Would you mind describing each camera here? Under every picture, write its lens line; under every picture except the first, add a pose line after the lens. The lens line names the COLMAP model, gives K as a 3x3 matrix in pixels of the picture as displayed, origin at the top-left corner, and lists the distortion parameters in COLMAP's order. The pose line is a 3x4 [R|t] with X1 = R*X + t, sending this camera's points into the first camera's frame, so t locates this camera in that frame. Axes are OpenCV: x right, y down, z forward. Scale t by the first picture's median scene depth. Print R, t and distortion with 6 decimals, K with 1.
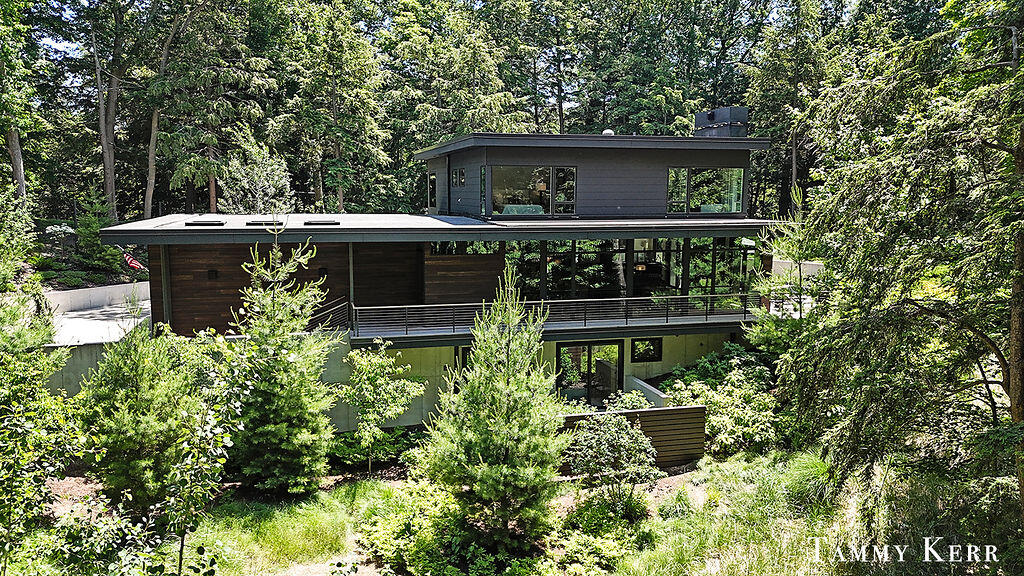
lens RADIAL K [[768.0, 0, 512.0], [0, 768.0, 288.0], [0, 0, 1]] dist [0.039204, -0.005451]
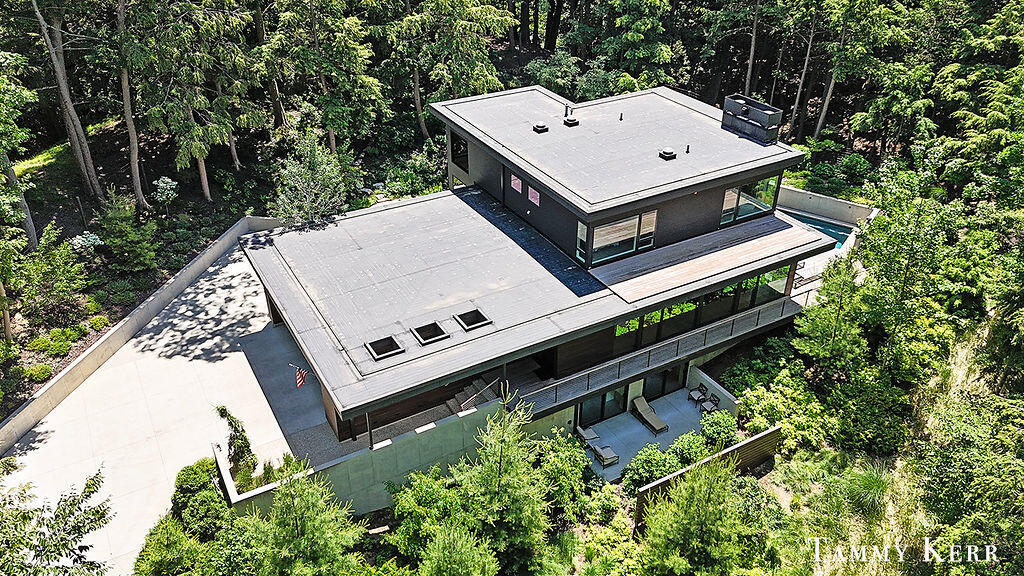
lens RADIAL K [[792.0, 0, 512.0], [0, 792.0, 288.0], [0, 0, 1]] dist [0.047108, 0.001031]
pose [[0.967349, -0.136087, 0.213813, -0.432766], [0.033892, 0.905500, 0.422990, -0.616804], [-0.251171, -0.401932, 0.880547, -0.023526]]
